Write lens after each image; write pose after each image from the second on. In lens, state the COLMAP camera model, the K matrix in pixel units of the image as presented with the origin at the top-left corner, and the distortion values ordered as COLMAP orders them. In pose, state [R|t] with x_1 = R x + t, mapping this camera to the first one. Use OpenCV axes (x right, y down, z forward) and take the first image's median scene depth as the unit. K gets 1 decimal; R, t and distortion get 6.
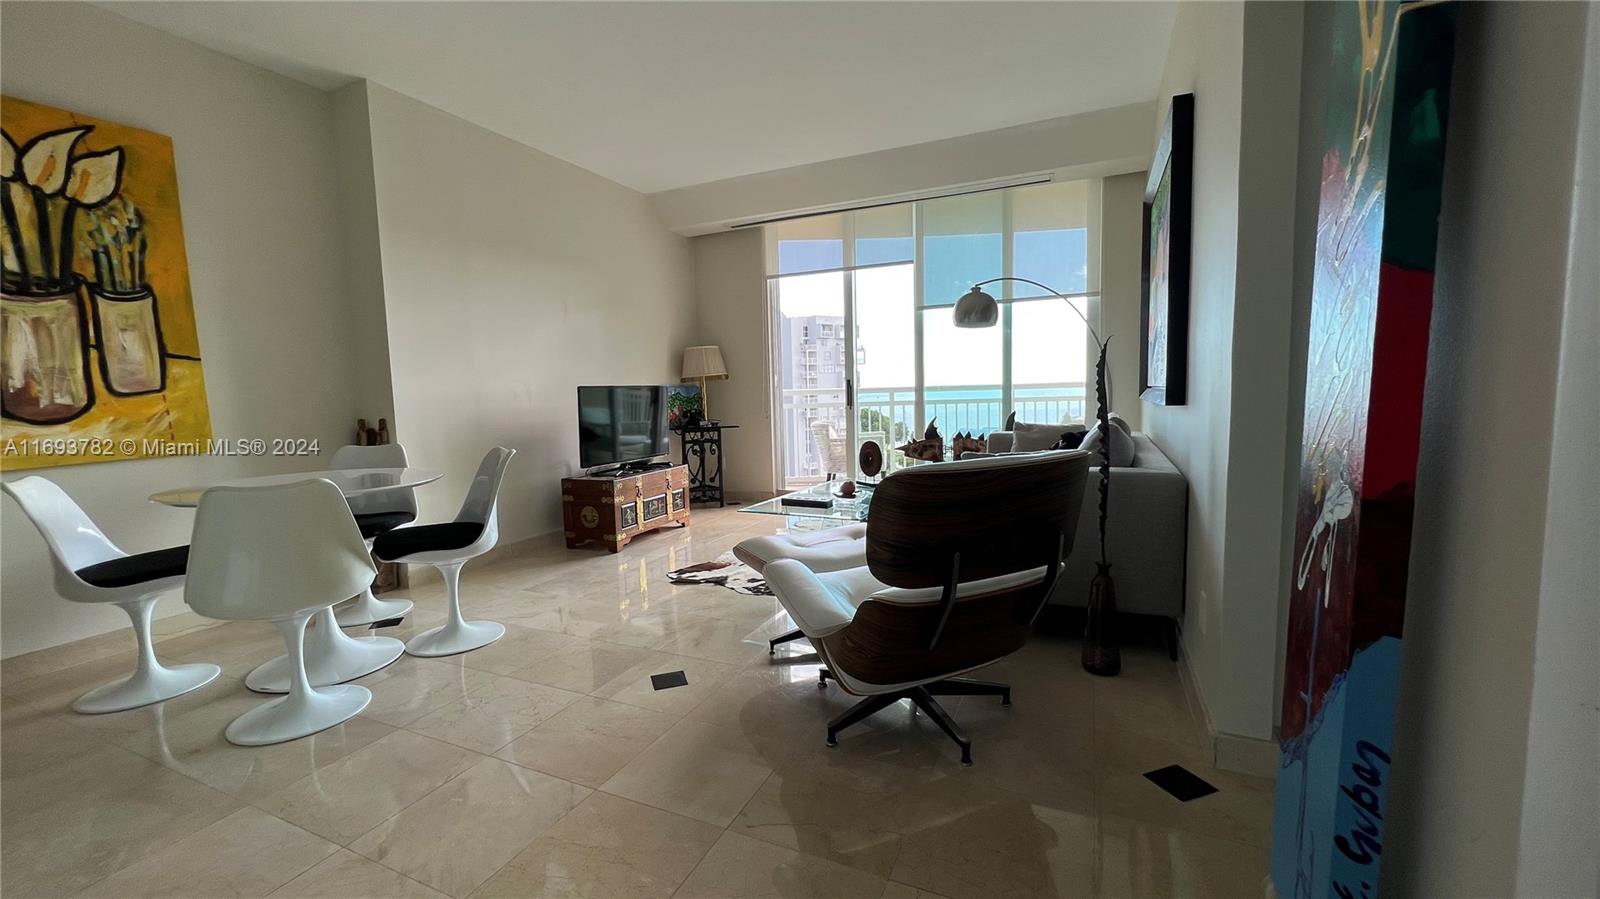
lens RADIAL K [[639.0, 0, 798.7], [0, 639.0, 448.7], [0, 0, 1]] dist [-0.004670, 0.000794]
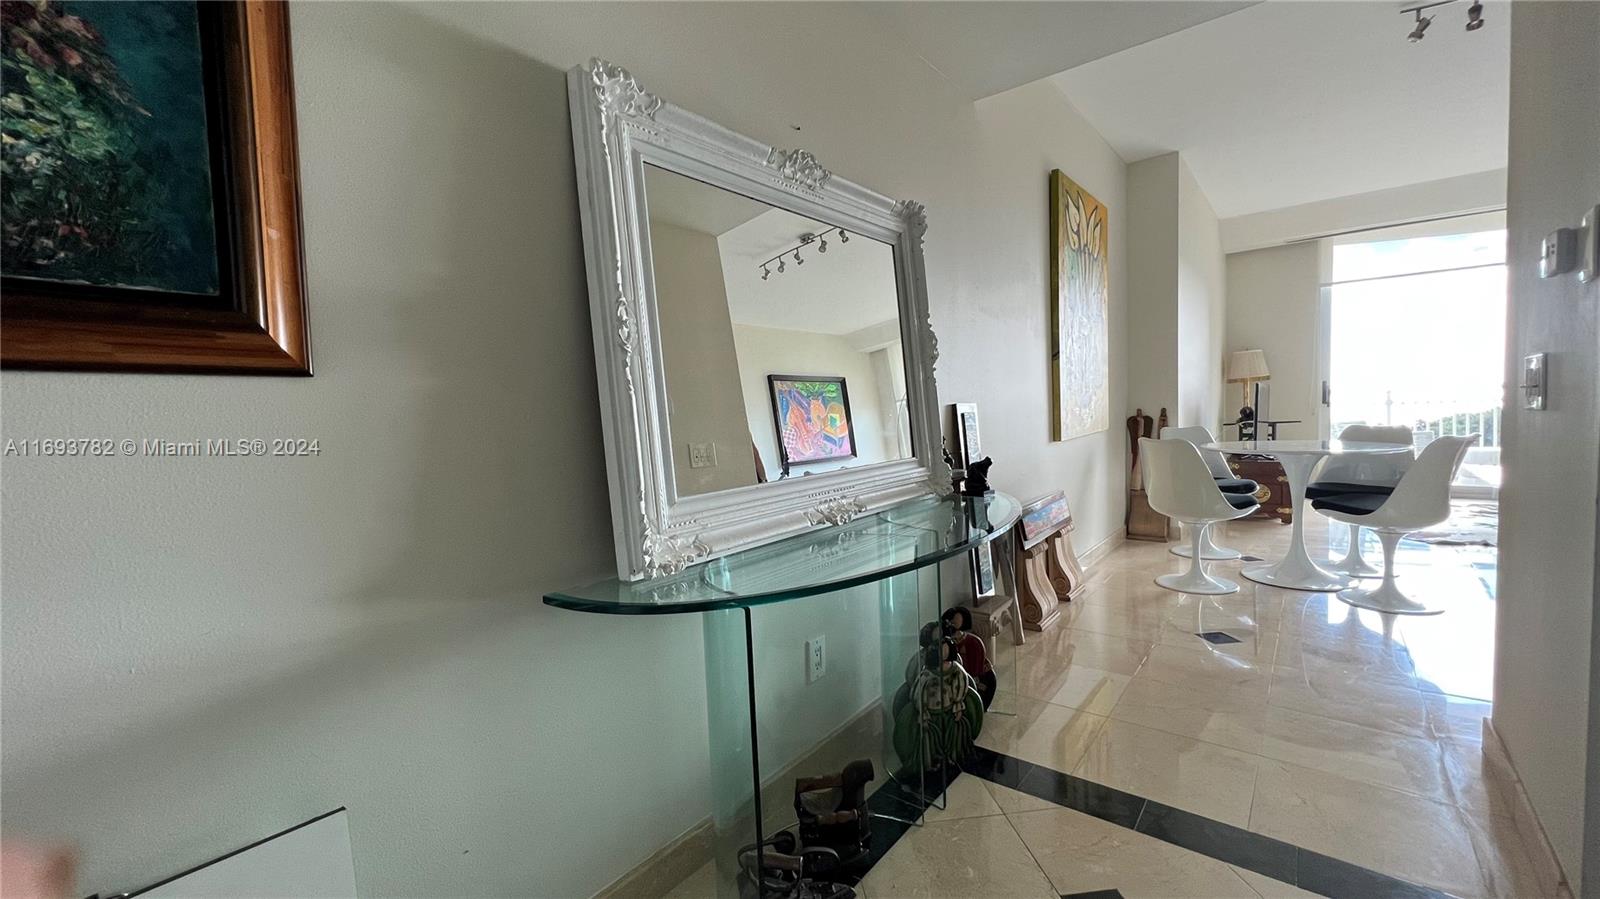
lens RADIAL K [[639.0, 0, 798.7], [0, 639.0, 448.7], [0, 0, 1]] dist [-0.004670, 0.000794]
pose [[0.967815, 0.003759, -0.251636, -1.024531], [-0.010185, 0.999654, -0.024239, 0.073944], [0.251458, 0.026022, 0.967518, -0.433969]]
